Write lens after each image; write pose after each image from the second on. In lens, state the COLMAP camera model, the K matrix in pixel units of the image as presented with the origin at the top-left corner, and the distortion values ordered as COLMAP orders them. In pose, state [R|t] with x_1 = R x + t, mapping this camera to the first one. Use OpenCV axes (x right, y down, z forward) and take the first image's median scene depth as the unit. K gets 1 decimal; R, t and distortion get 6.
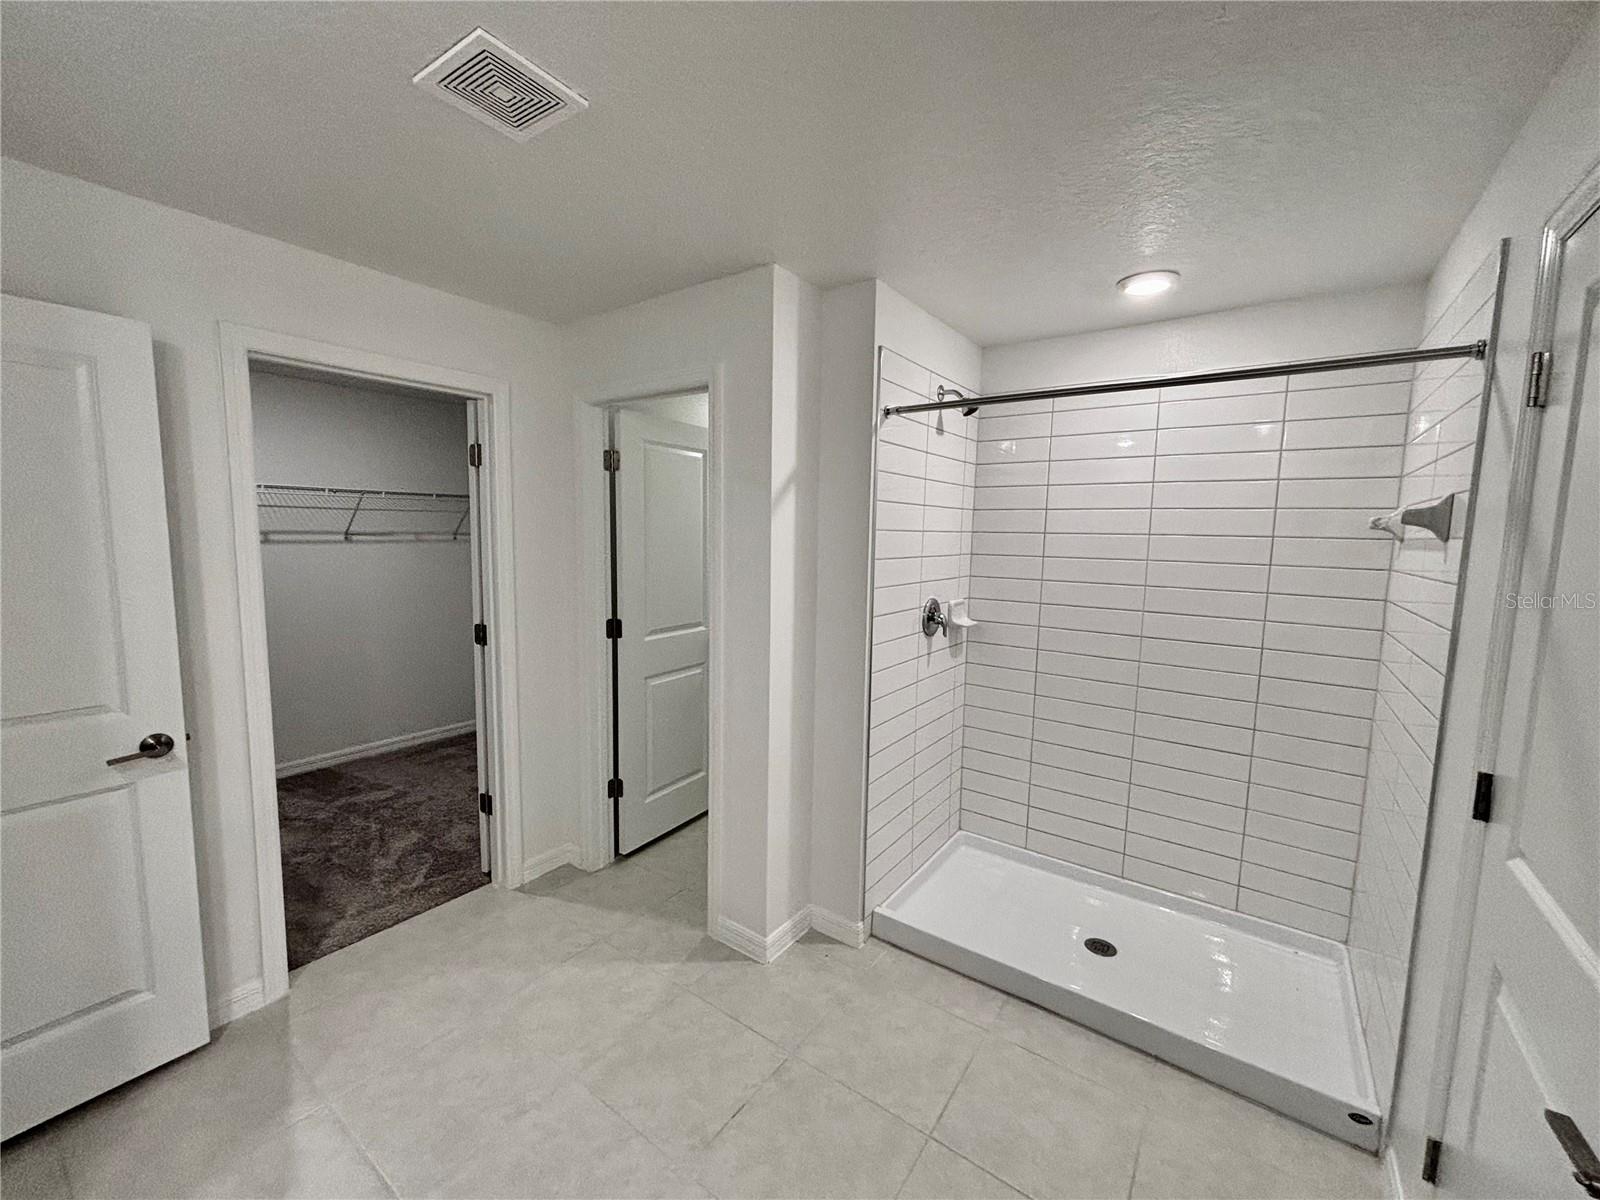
lens RADIAL K [[647.7, 0, 799.4], [0, 647.7, 598.6], [0, 0, 1]] dist [-0.001110, -0.000474]
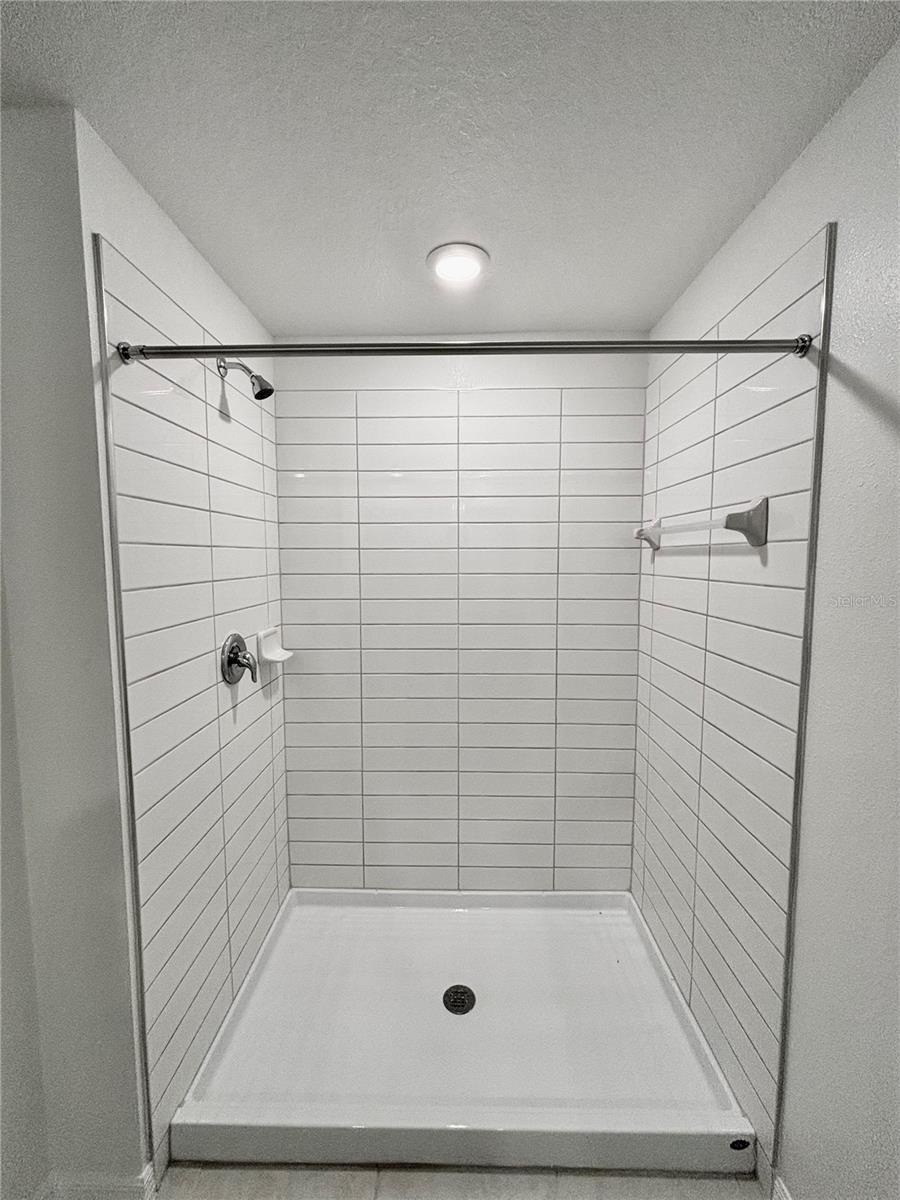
lens RADIAL K [[484.4, 0, 446.3], [0, 484.4, 599.3], [0, 0, 1]] dist [0.009436, -0.000373]
pose [[0.826894, -0.070504, 0.557921, 0.105334], [0.075549, 0.997043, 0.014024, -0.033744], [-0.557261, 0.030555, 0.829775, 0.415543]]
